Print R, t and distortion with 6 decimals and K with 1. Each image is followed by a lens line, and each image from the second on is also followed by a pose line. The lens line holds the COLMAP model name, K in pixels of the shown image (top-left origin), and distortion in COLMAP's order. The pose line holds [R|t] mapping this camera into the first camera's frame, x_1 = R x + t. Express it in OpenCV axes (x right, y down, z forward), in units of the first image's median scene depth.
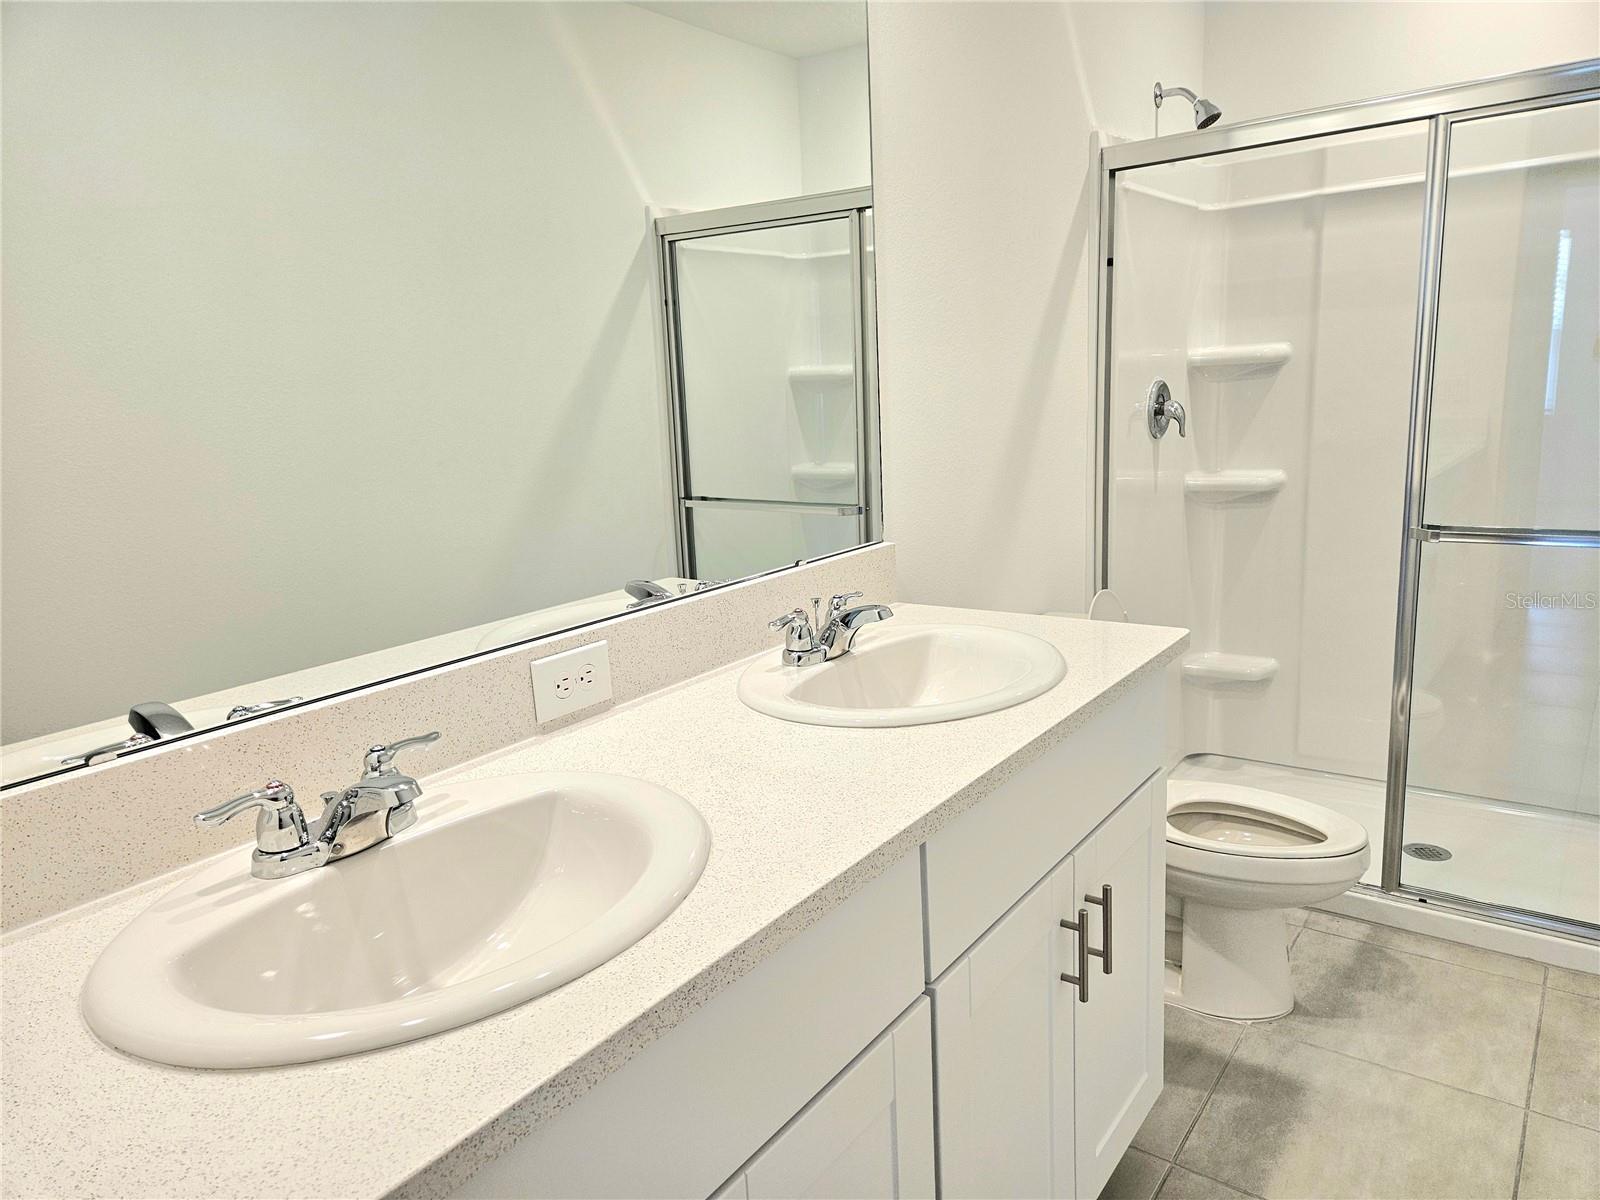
lens RADIAL K [[1077.1, 0, 795.2], [0, 1077.1, 593.5], [0, 0, 1]] dist [0.048688, 0.000778]
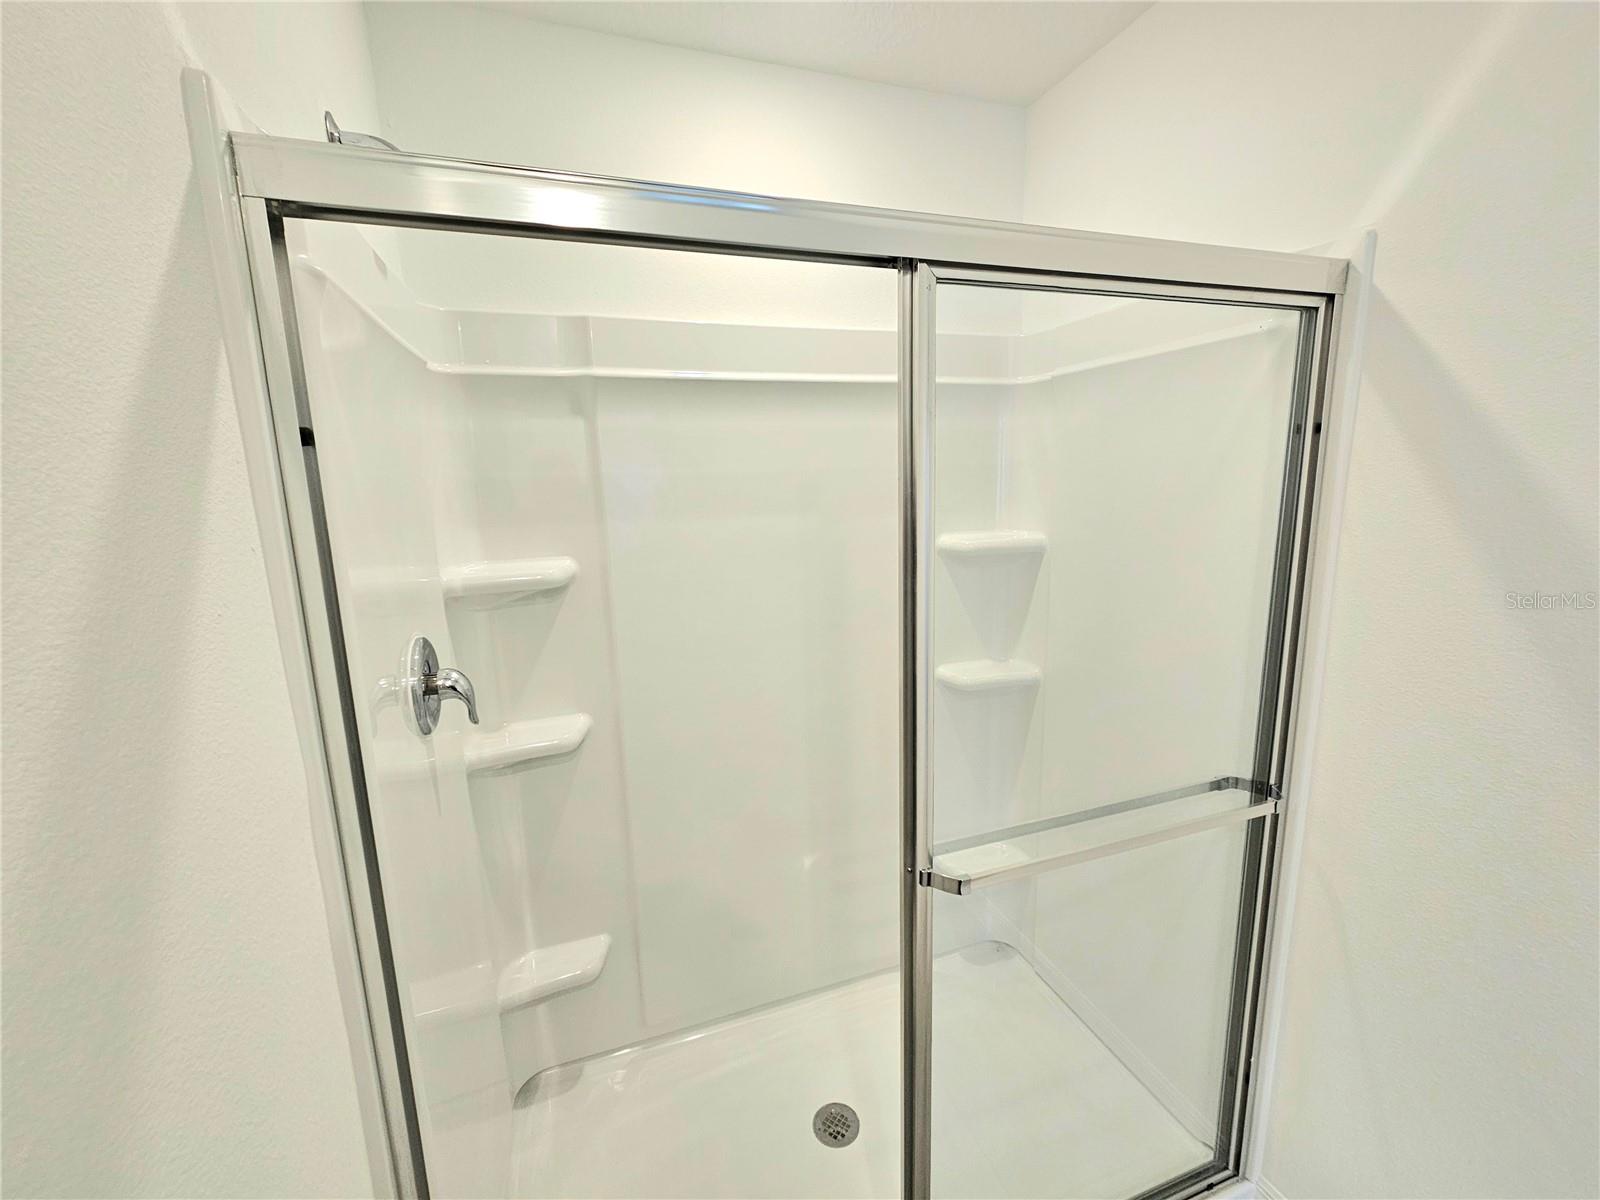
lens RADIAL K [[655.4, 0, 790.2], [0, 655.4, 603.6], [0, 0, 1]] dist [-0.000664, 0.000656]
pose [[0.560936, -0.121418, 0.818907, 0.158322], [0.165746, 0.985629, 0.032604, -0.192667], [-0.811097, 0.117442, 0.573000, 0.625698]]
